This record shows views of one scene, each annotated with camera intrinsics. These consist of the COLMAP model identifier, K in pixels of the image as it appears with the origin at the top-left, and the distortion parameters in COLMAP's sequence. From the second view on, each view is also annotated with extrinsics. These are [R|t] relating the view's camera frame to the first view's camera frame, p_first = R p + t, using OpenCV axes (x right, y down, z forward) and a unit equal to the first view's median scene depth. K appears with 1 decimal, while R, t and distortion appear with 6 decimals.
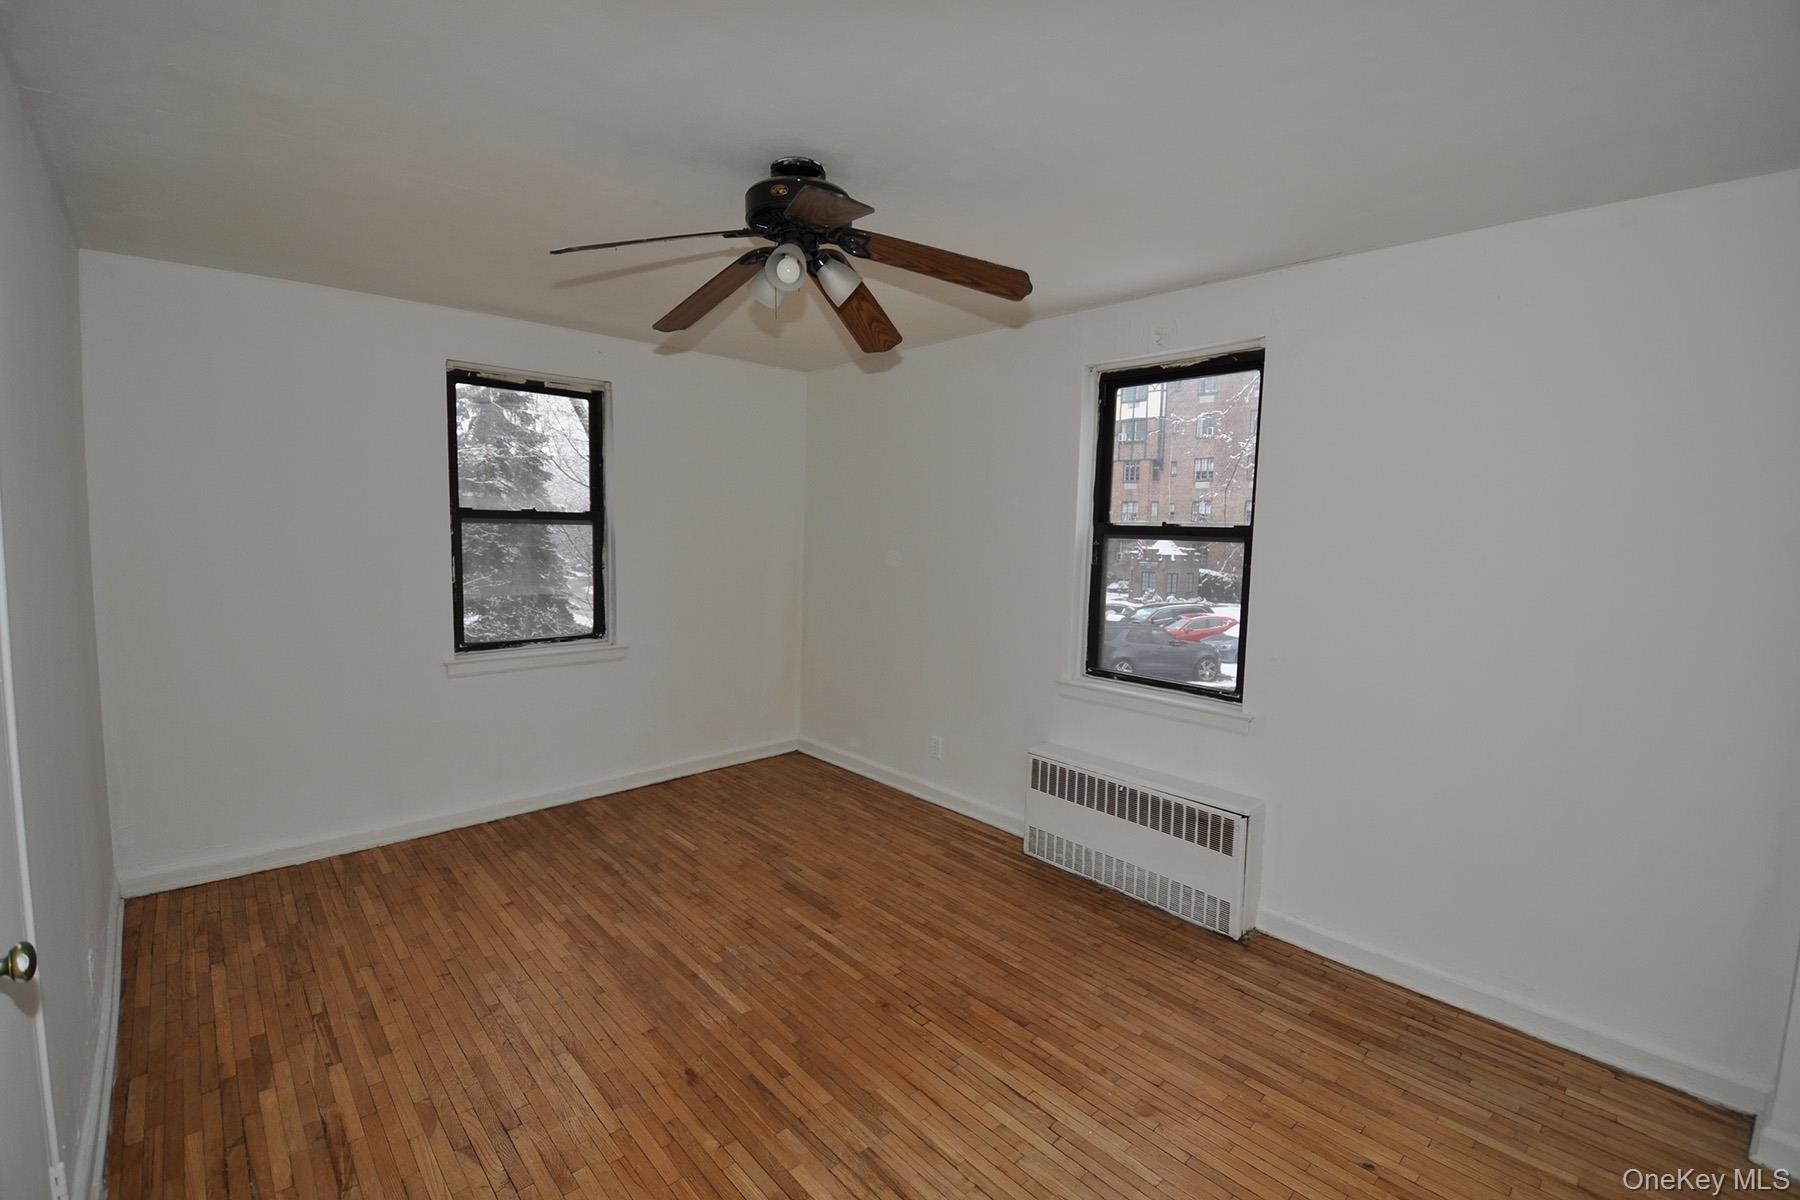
lens RADIAL K [[789.5, 0, 899.1], [0, 789.5, 590.4], [0, 0, 1]] dist [0.001677, -0.014362]
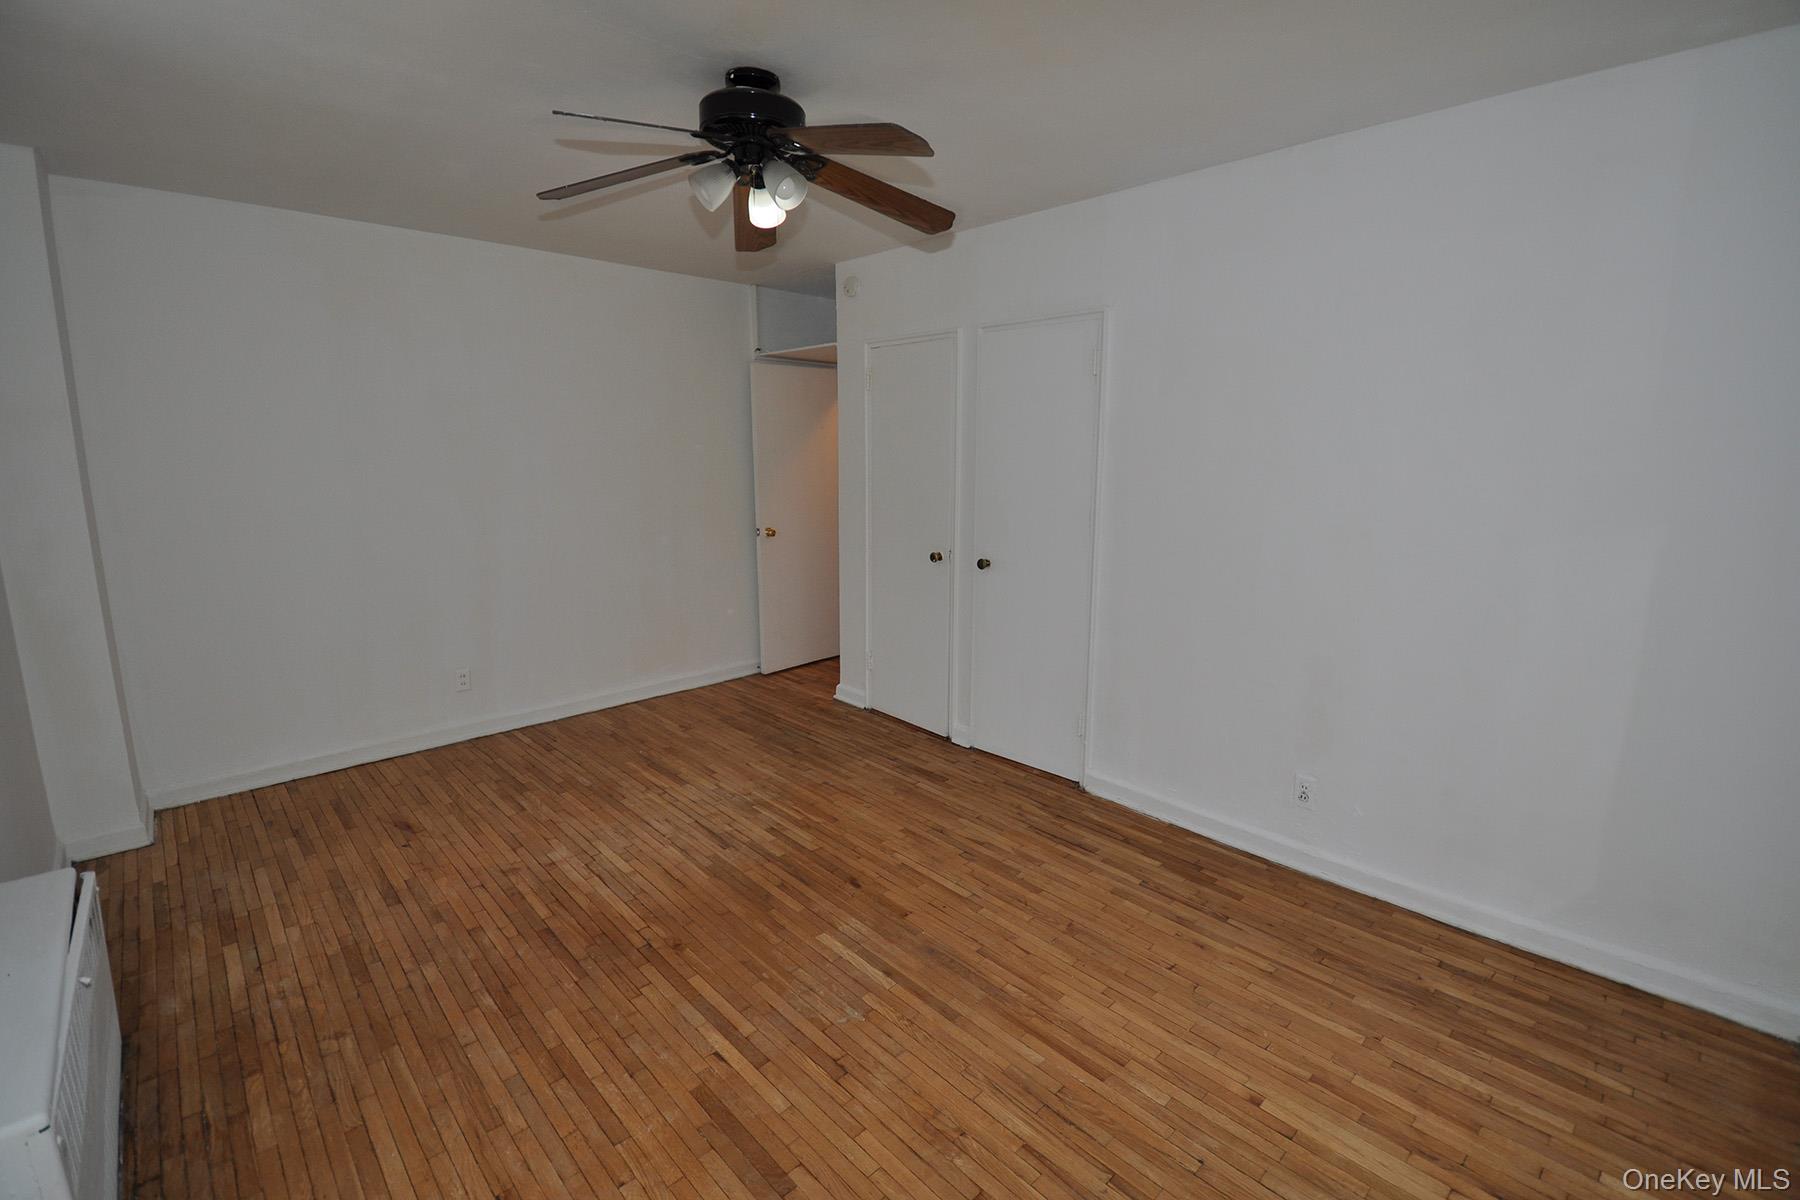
lens RADIAL K [[789.8, 0, 899.3], [0, 789.8, 590.4], [0, 0, 1]] dist [0.012652, -0.019223]
pose [[-0.999584, -0.019223, -0.021479, -0.254172], [-0.024188, 0.964677, 0.262323, -0.144207], [0.015677, 0.262734, -0.964741, 1.787243]]
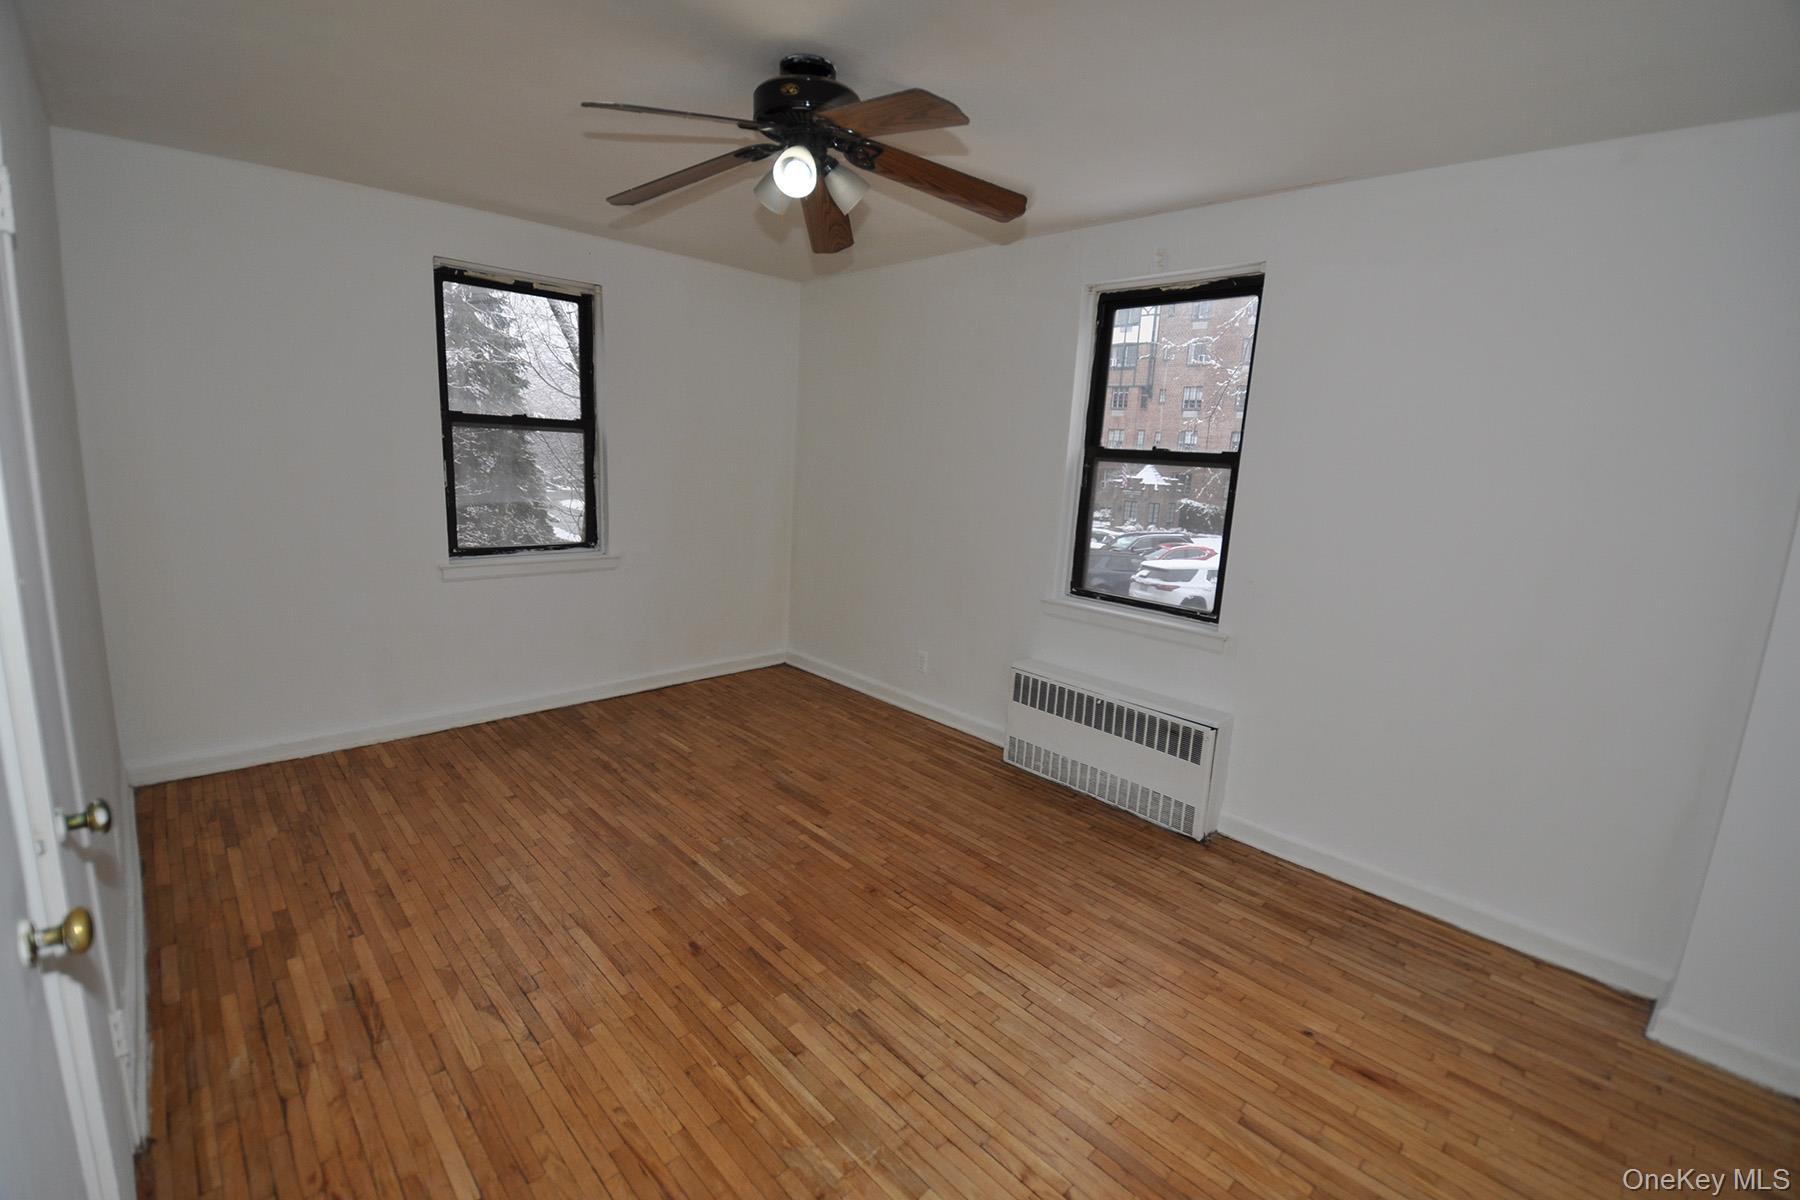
lens RADIAL K [[789.8, 0, 899.3], [0, 789.8, 590.4], [0, 0, 1]] dist [0.012652, -0.019223]
pose [[0.999354, 0.025038, 0.025779, -0.019721], [-0.027425, 0.994922, 0.096845, 0.011265], [-0.023224, -0.097489, 0.994966, -0.035820]]
